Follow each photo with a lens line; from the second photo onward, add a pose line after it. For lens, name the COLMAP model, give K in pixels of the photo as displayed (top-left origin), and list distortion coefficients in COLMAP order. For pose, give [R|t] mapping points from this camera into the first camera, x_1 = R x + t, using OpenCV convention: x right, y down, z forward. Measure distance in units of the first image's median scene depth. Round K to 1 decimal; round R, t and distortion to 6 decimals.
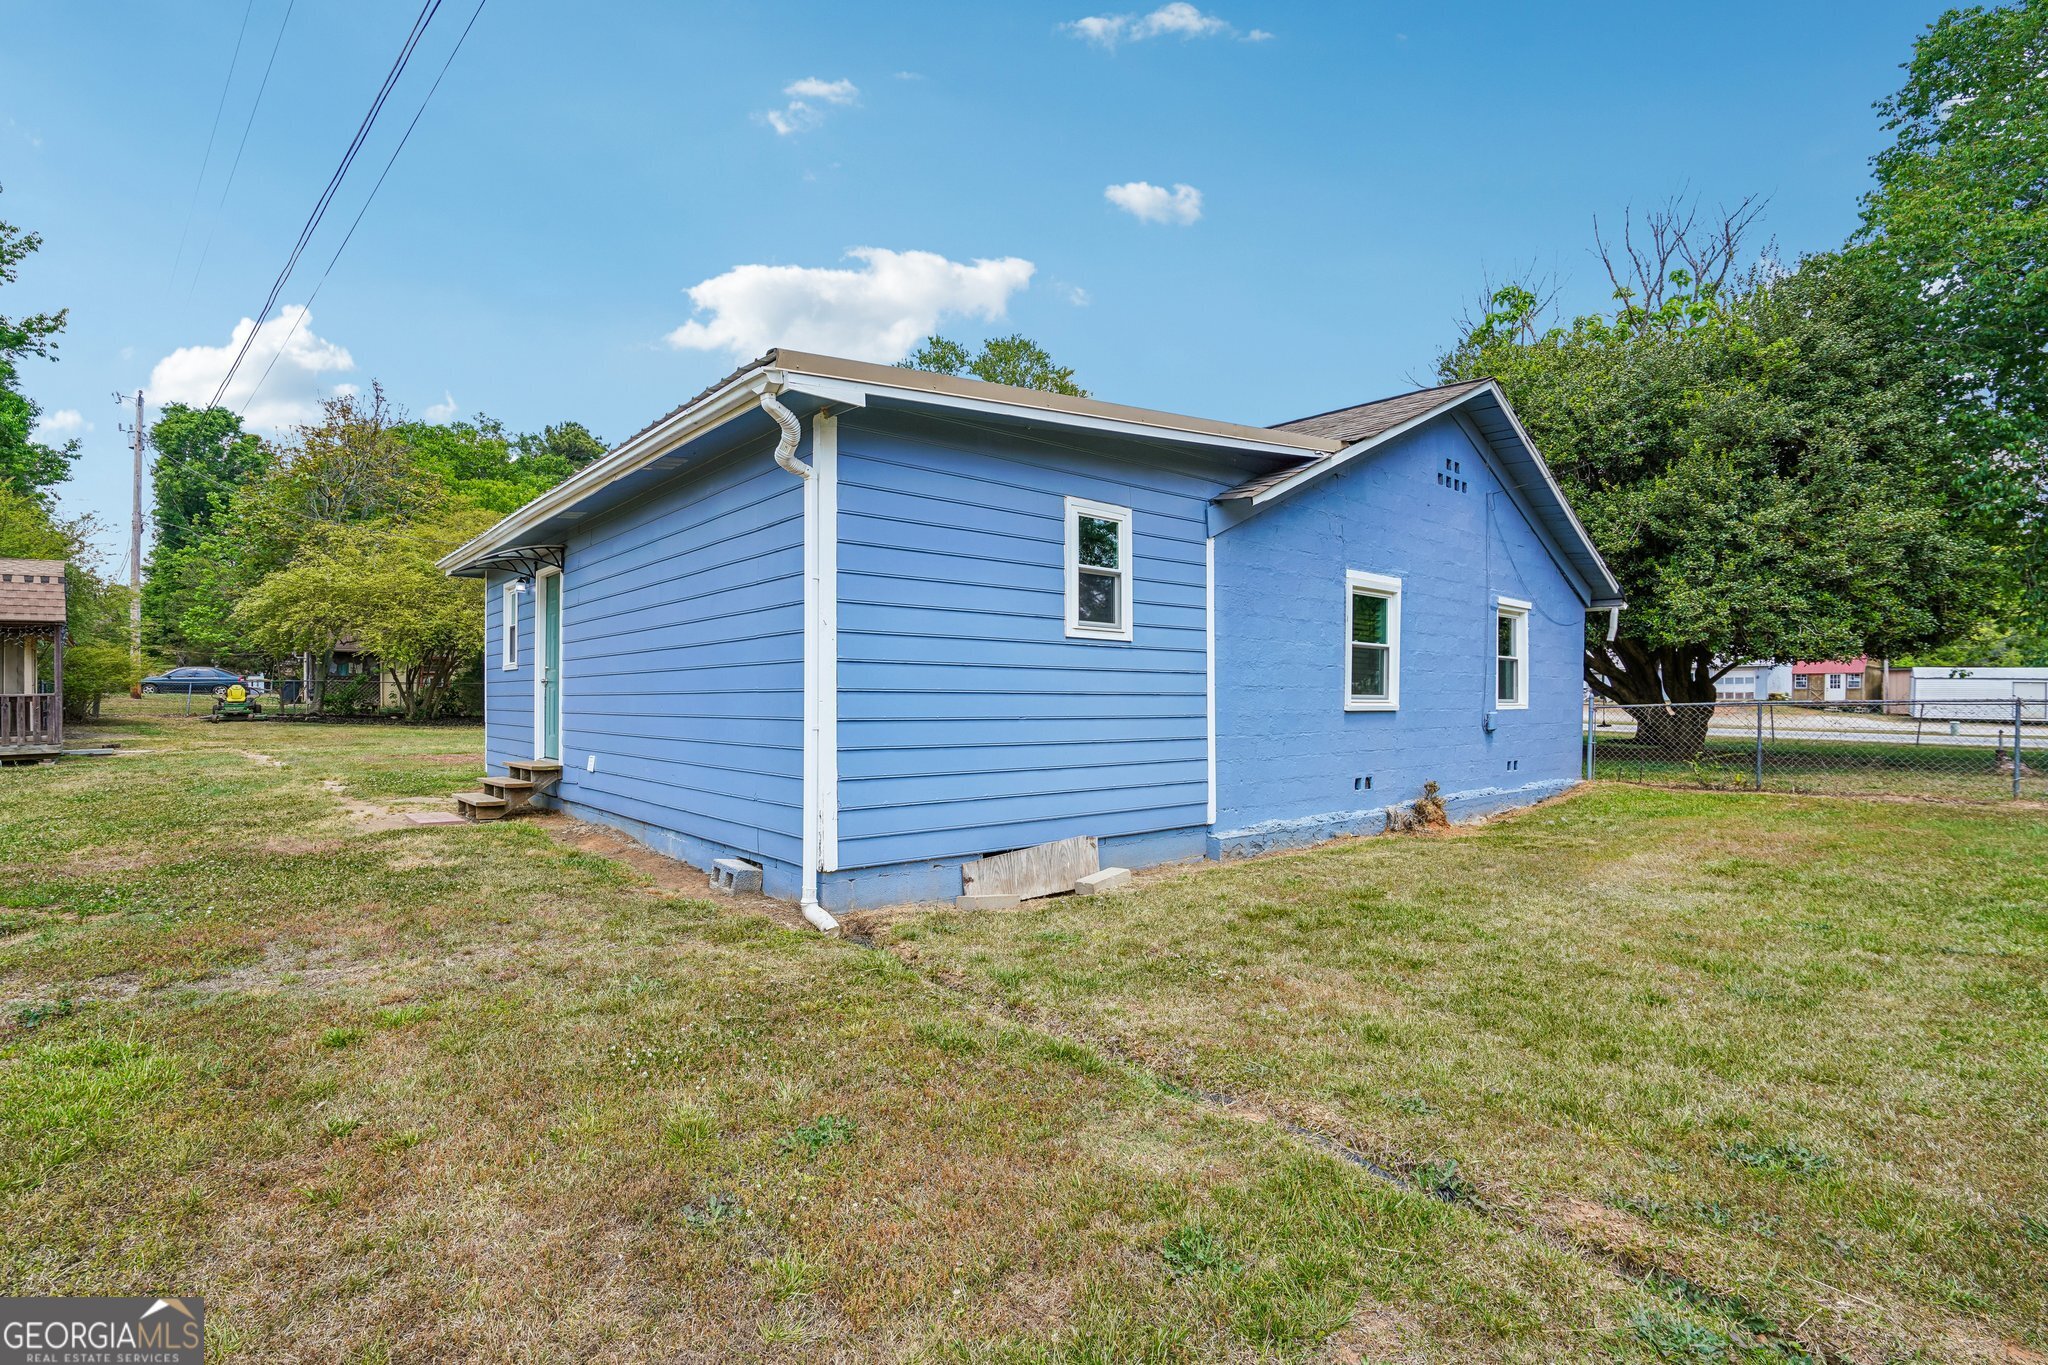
lens RADIAL K [[969.3, 0, 1019.6], [0, 969.3, 676.7], [0, 0, 1]] dist [-0.054324, 0.017632]
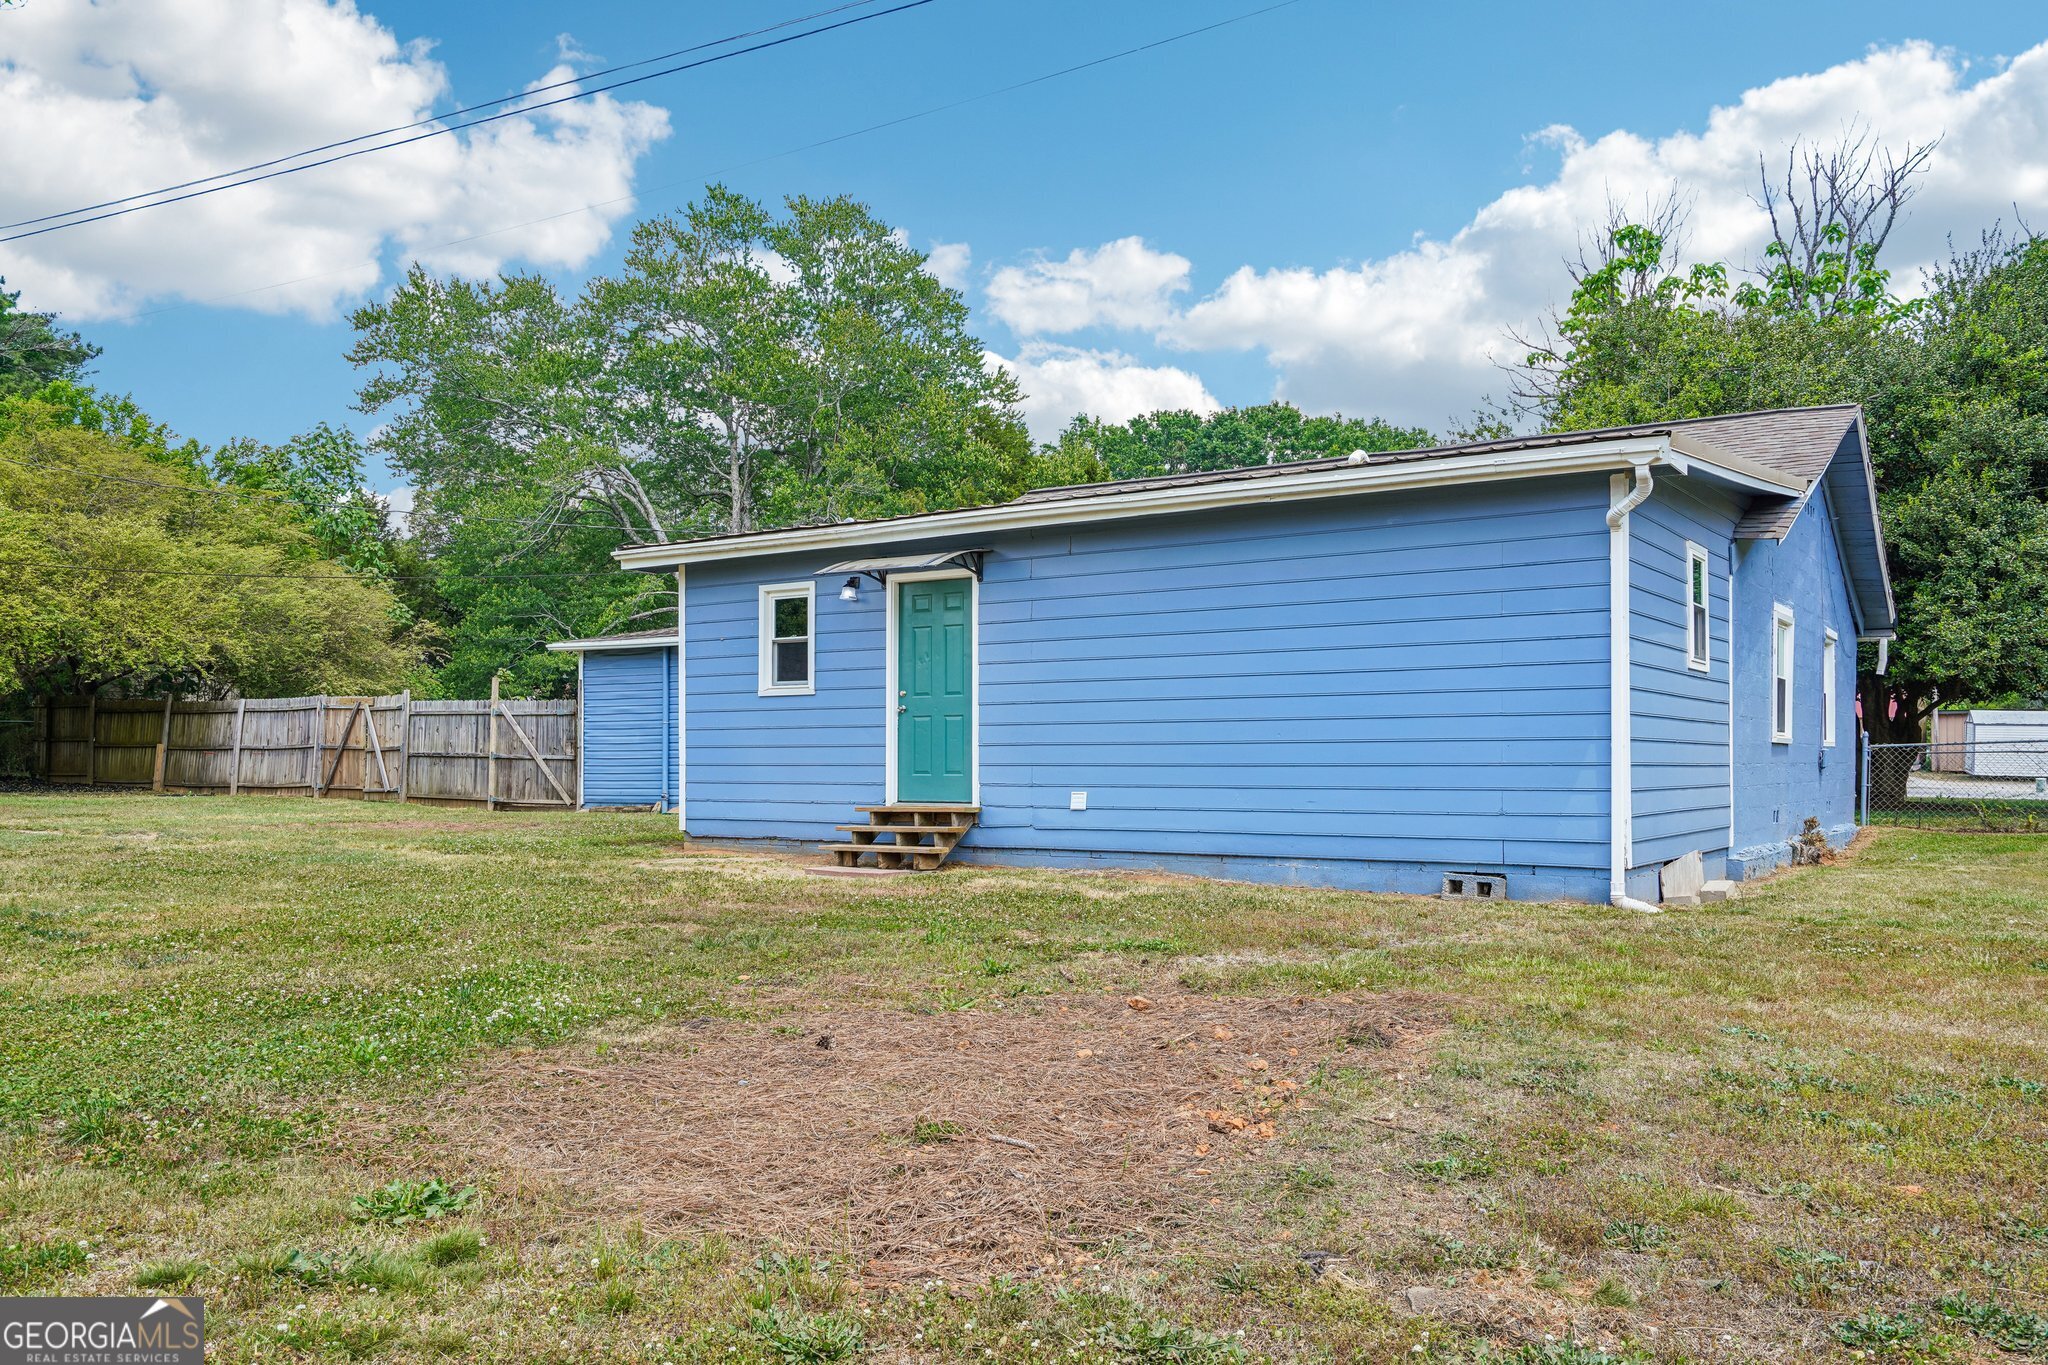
lens RADIAL K [[1589.5, 0, 1010.2], [0, 1589.5, 708.4], [0, 0, 1]] dist [0.013192, 0.005909]
pose [[0.967109, 0.007413, 0.254254, -0.563847], [-0.005832, 0.999959, -0.006970, 0.010554], [-0.254295, 0.005258, 0.967112, -0.267829]]
